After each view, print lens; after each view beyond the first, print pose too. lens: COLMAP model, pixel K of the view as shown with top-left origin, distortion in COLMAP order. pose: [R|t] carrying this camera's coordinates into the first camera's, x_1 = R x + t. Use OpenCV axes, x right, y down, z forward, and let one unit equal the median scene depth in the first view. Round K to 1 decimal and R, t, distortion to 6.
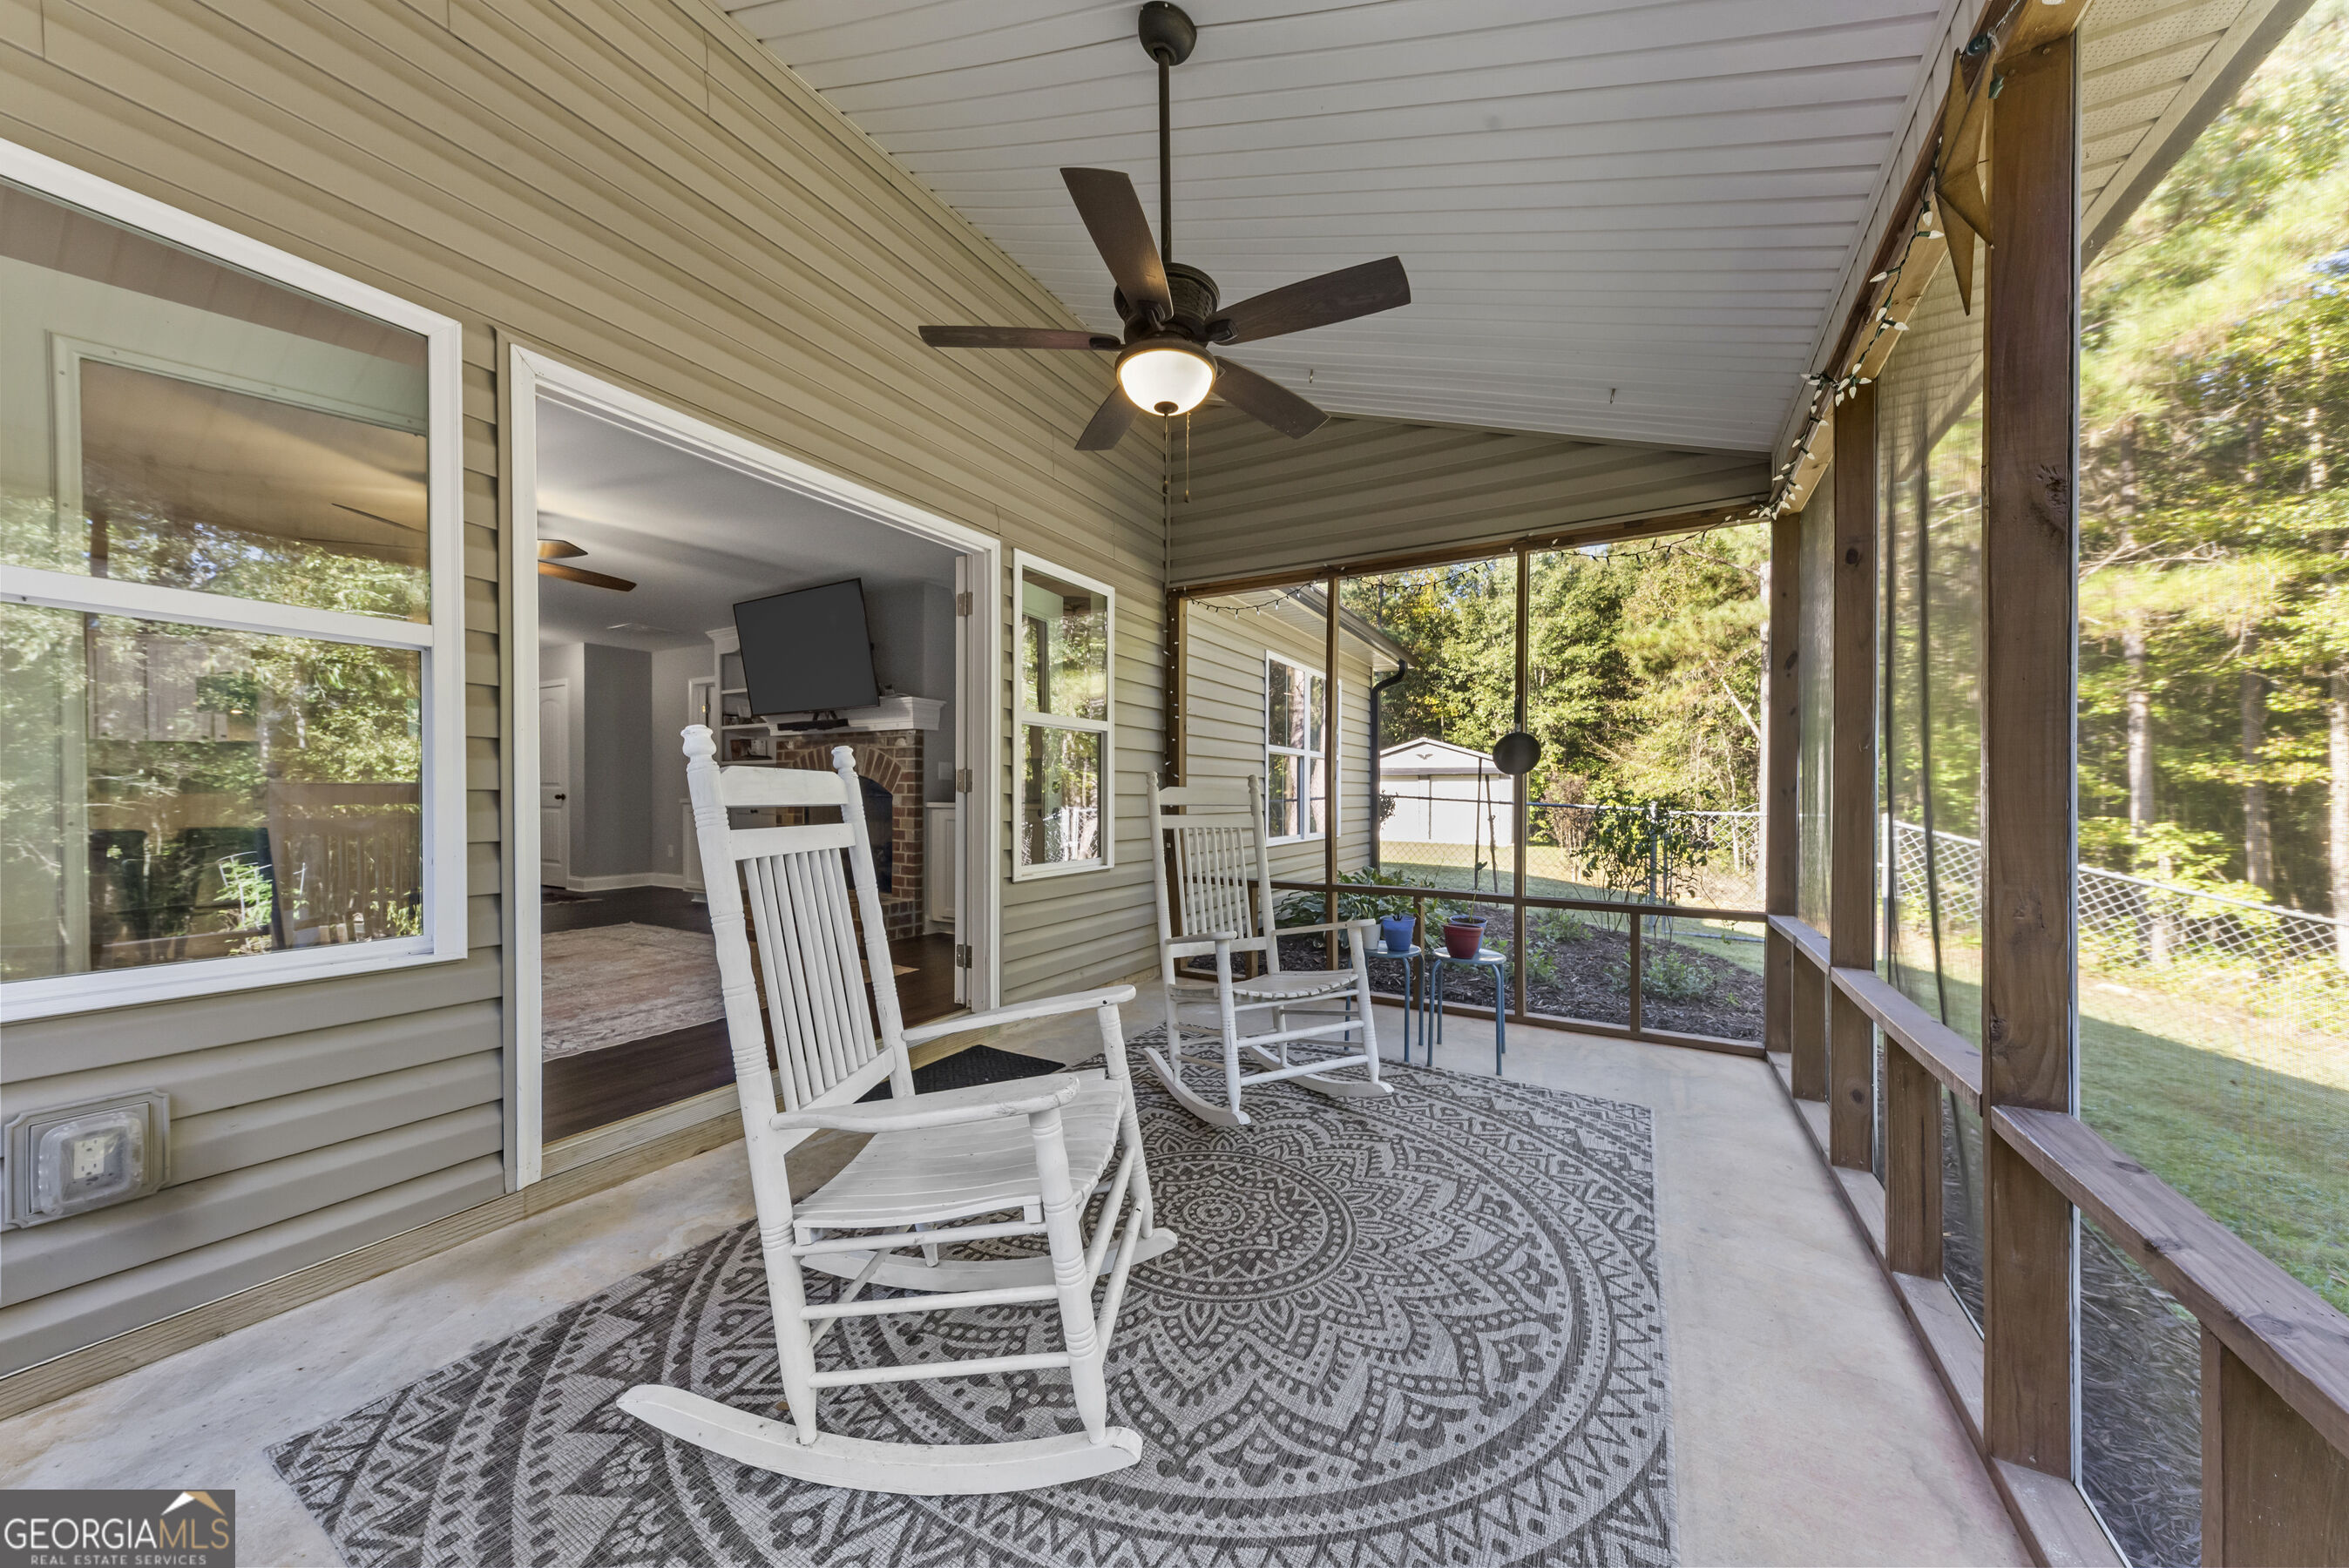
lens RADIAL K [[807.9, 0, 1181.8], [0, 807.9, 800.9], [0, 0, 1]] dist [0.012843, -0.005882]
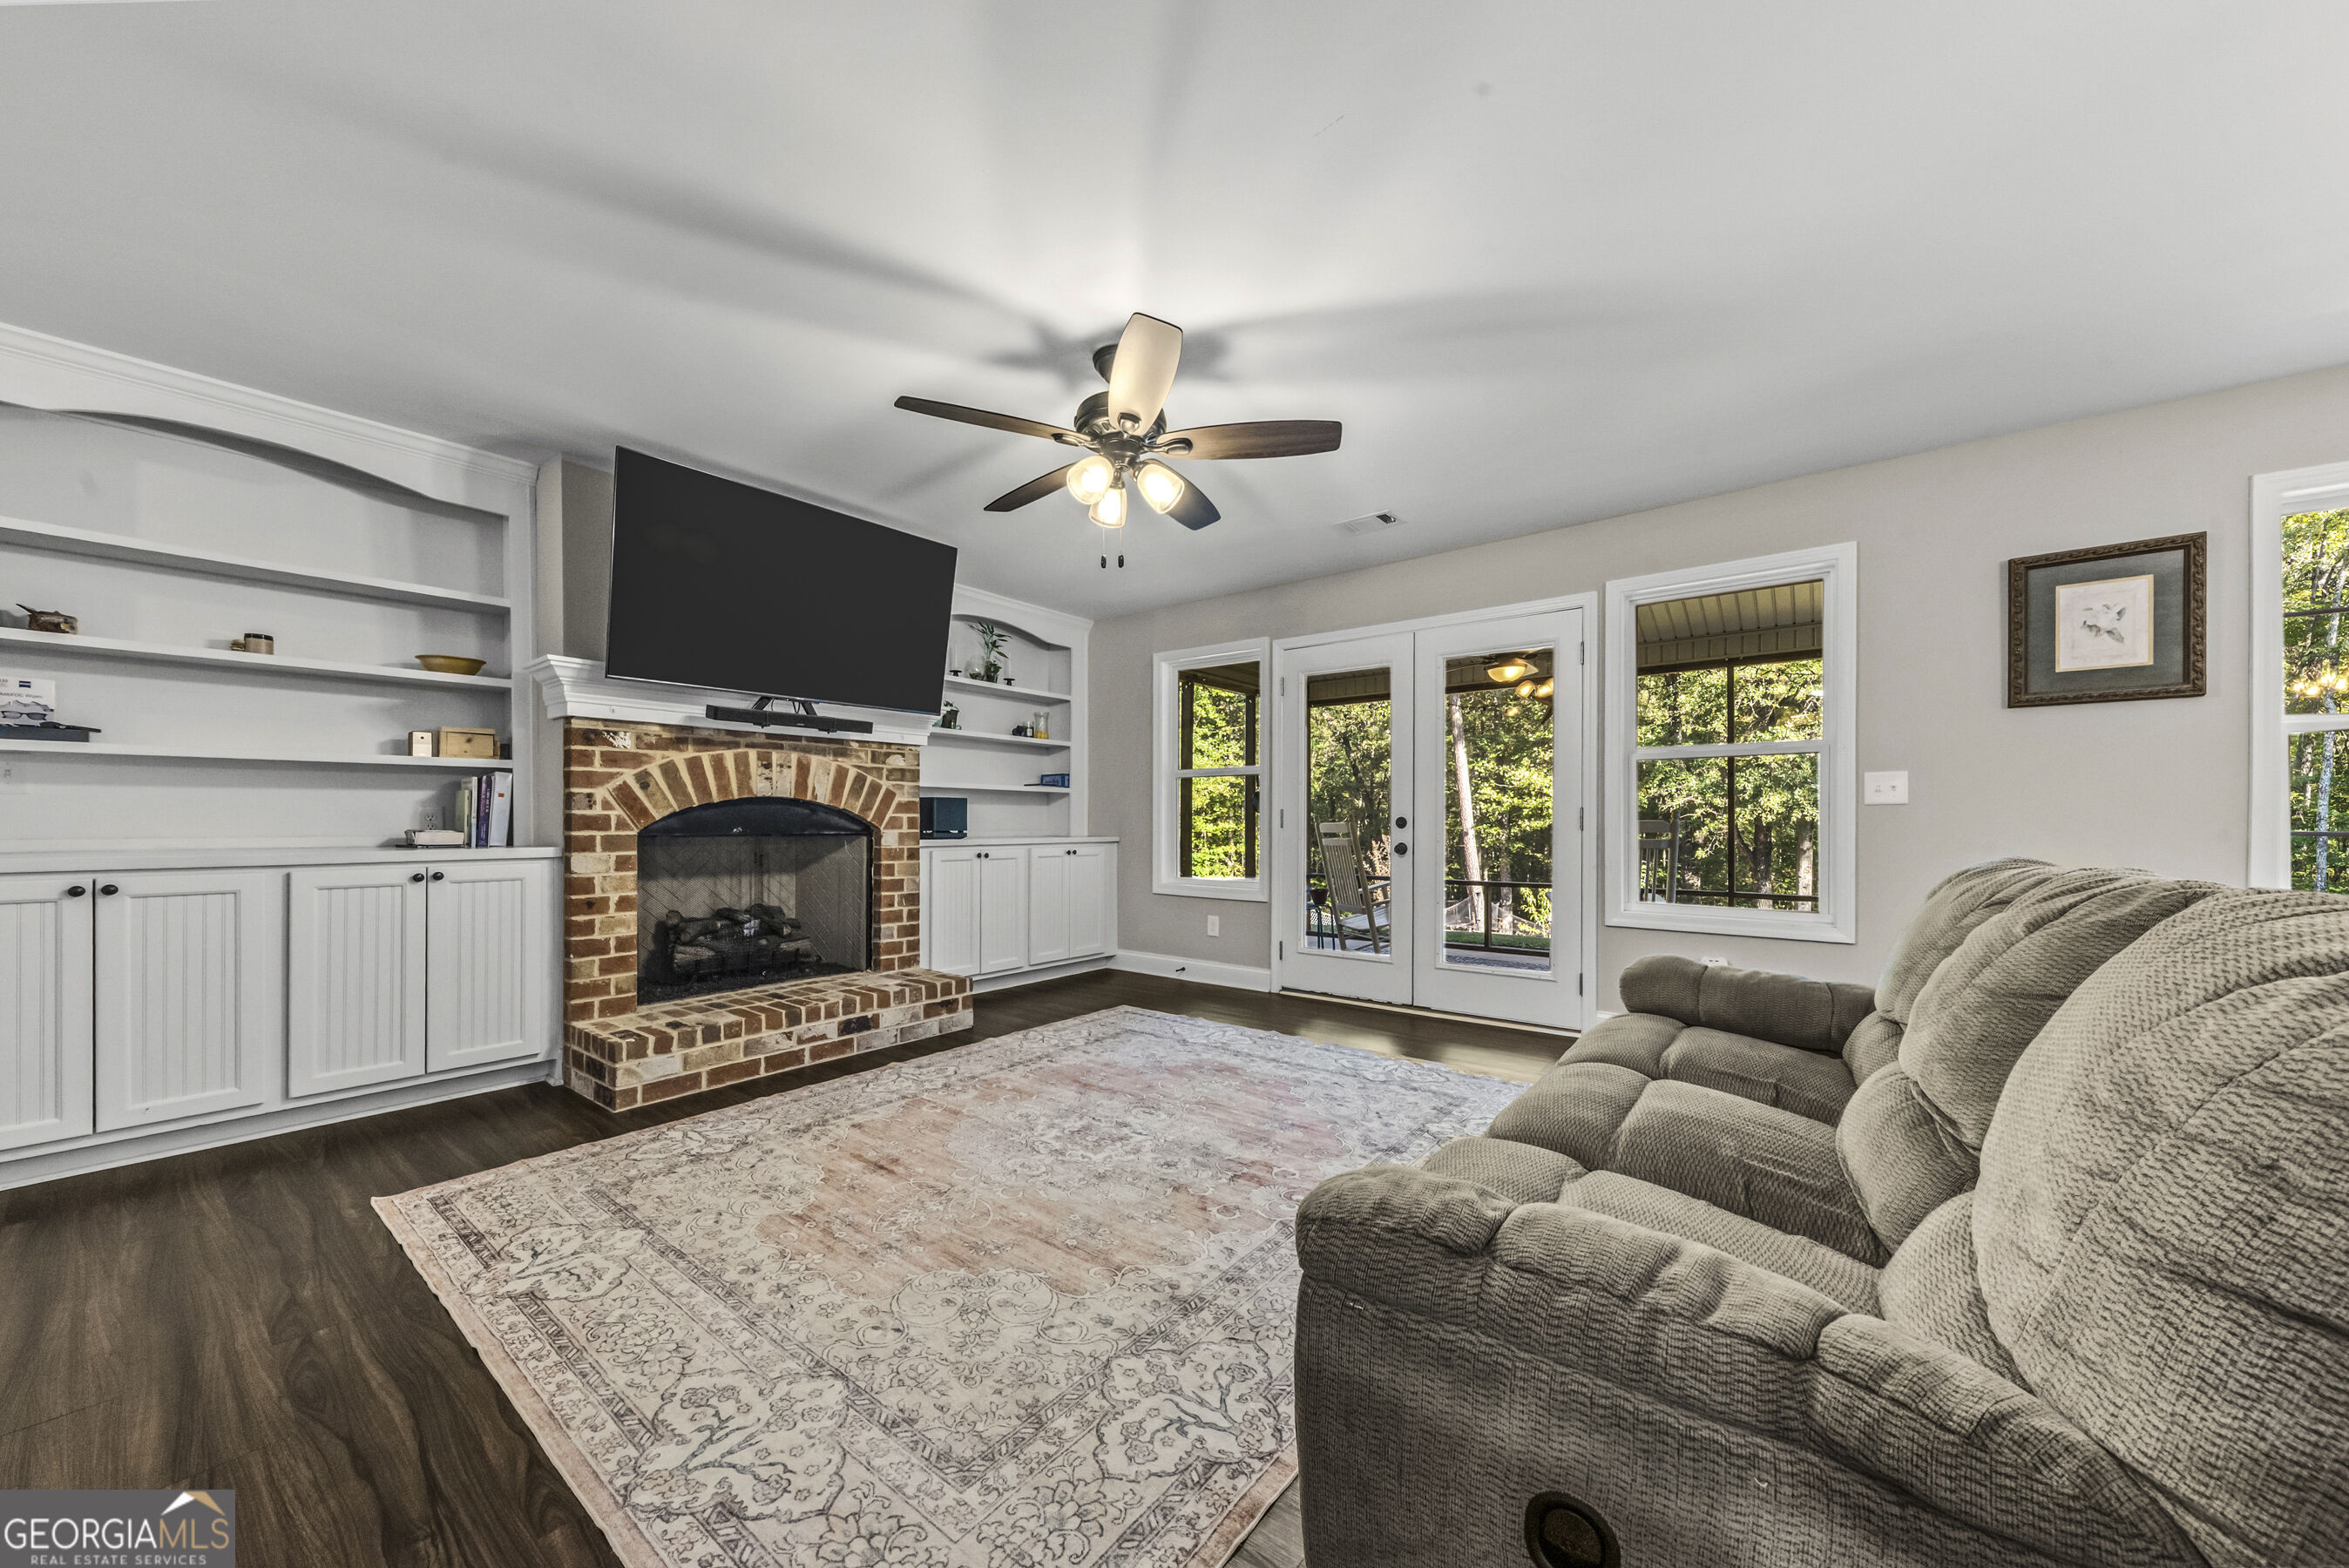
lens RADIAL K [[841.0, 0, 1173.4], [0, 841.0, 820.5], [0, 0, 1]] dist [0.011123, -0.000416]
pose [[0.149603, -0.002446, 0.988743, -1.070787], [0.007689, 0.999970, 0.001310, -0.016184], [-0.988716, 0.007406, 0.149618, 0.630496]]
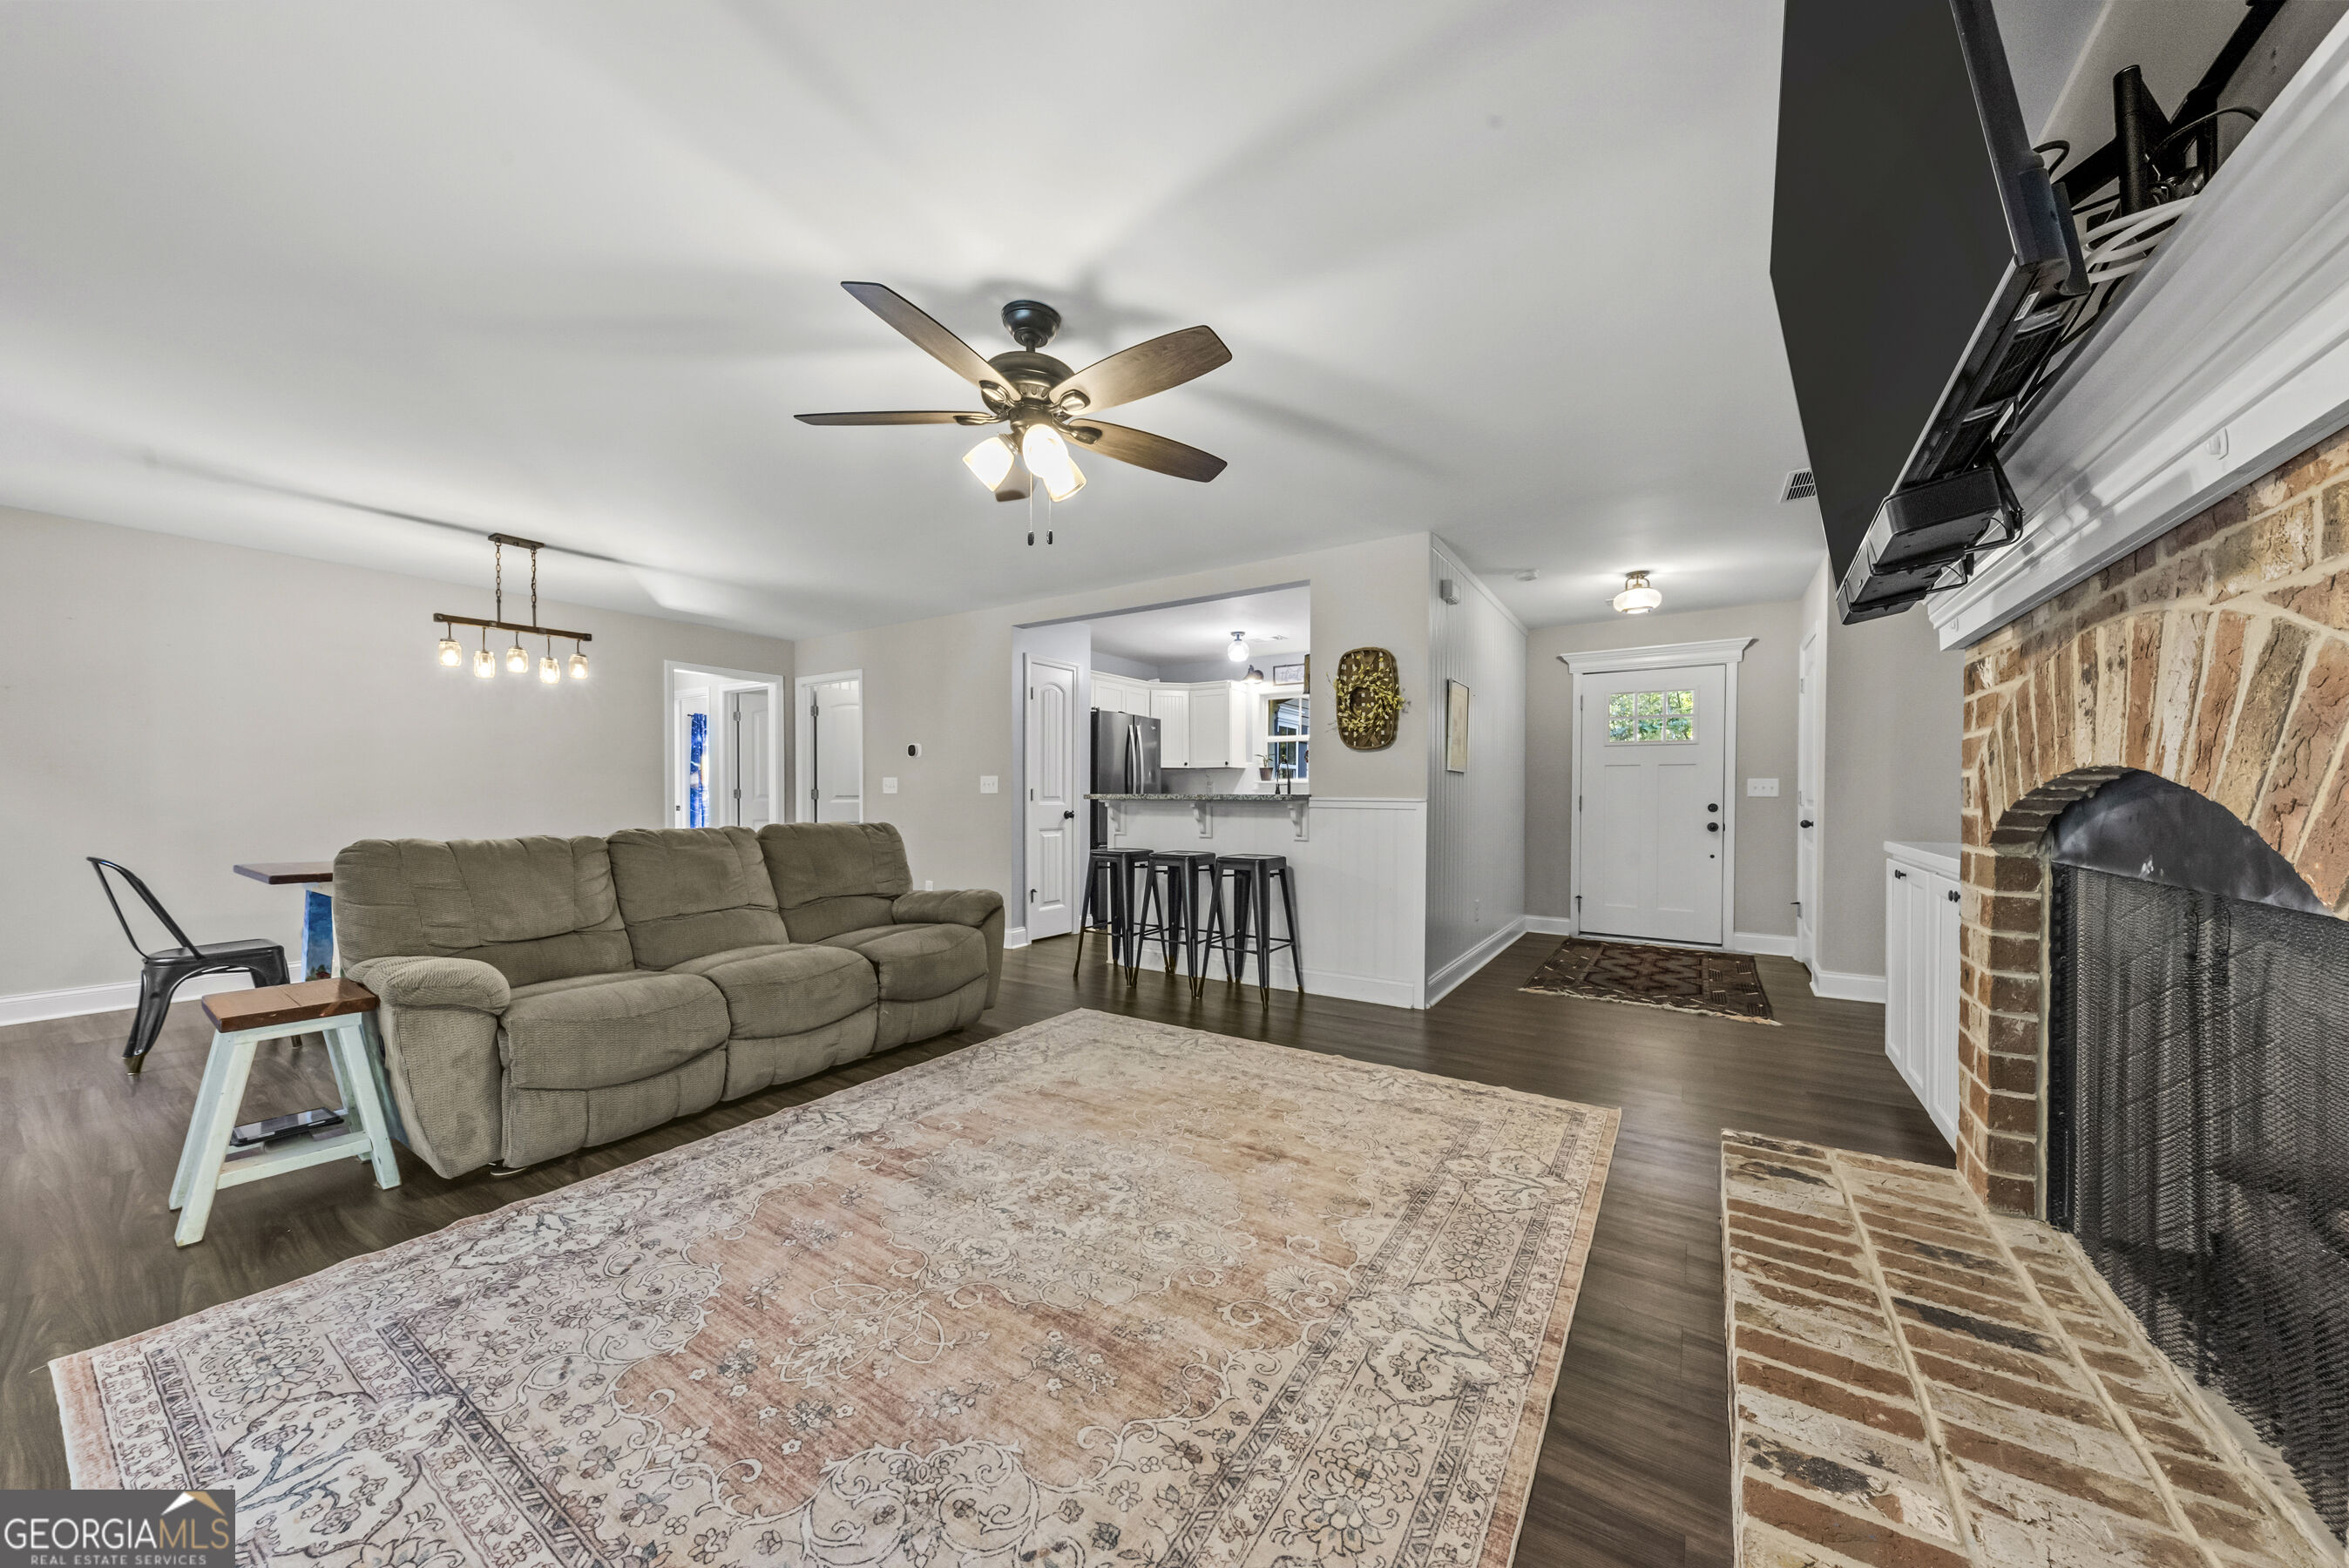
lens RADIAL K [[791.2, 0, 1173.3], [0, 791.2, 800.2], [0, 0, 1]] dist [0.009736, -0.003748]
pose [[-0.064459, 0.005501, -0.997905, -0.222331], [-0.009801, 0.999933, 0.006145, -0.027614], [0.997872, 0.010177, -0.064400, 0.826397]]
